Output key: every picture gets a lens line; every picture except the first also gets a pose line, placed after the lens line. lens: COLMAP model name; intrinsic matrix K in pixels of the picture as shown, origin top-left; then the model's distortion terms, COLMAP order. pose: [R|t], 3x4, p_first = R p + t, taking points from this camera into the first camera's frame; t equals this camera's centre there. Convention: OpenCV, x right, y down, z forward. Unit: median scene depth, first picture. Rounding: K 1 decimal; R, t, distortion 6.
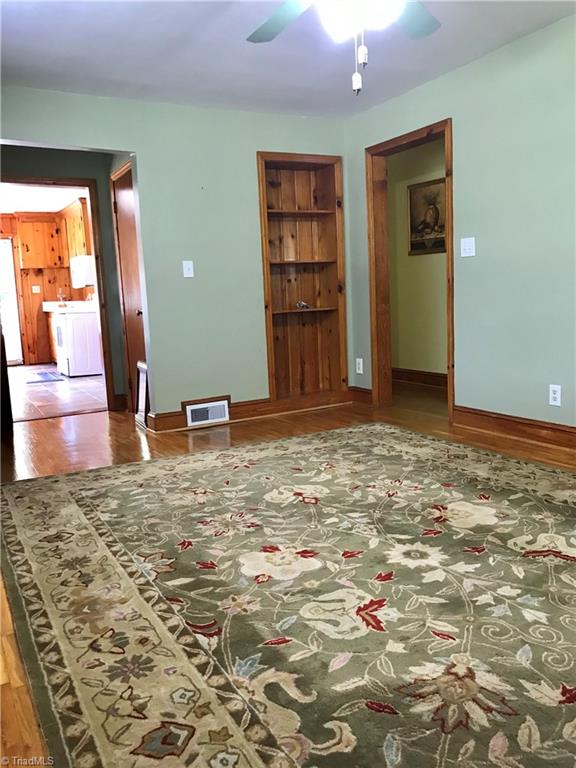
lens RADIAL K [[634.0, 0, 290.5], [0, 634.0, 377.5], [0, 0, 1]] dist [0.018145, -0.001575]
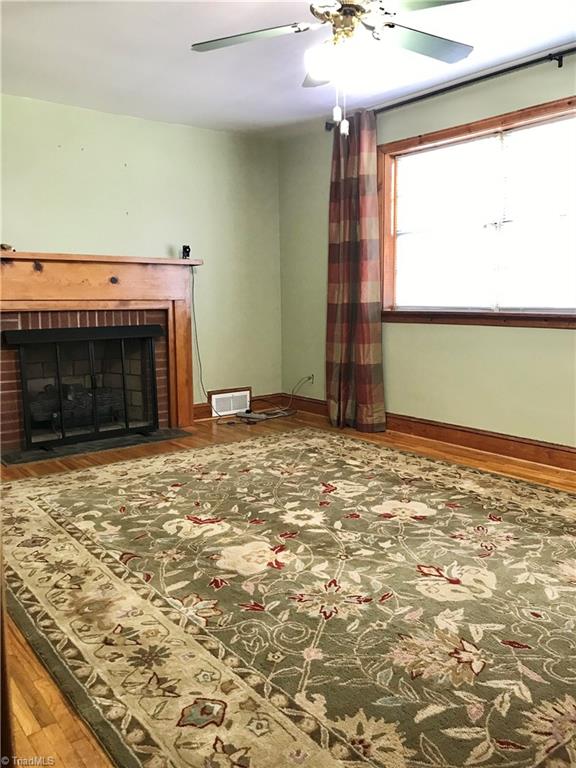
lens RADIAL K [[634.0, 0, 290.5], [0, 634.0, 377.5], [0, 0, 1]] dist [0.018145, -0.001575]
pose [[-0.985692, 0.071891, -0.152458, 0.362031], [0.030057, 0.964954, 0.260692, -0.303274], [0.165856, 0.252380, -0.953308, 1.953113]]
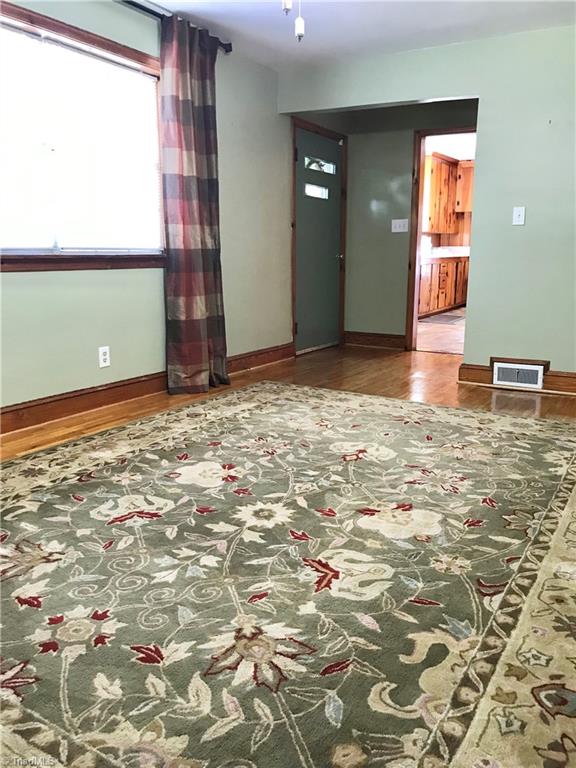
lens RADIAL K [[634.0, 0, 290.5], [0, 634.0, 377.5], [0, 0, 1]] dist [0.018145, -0.001575]
pose [[0.505391, 0.216108, -0.835390, 0.915906], [-0.137657, 0.975924, 0.169183, -0.098783], [0.851839, 0.029494, 0.522972, 0.455196]]
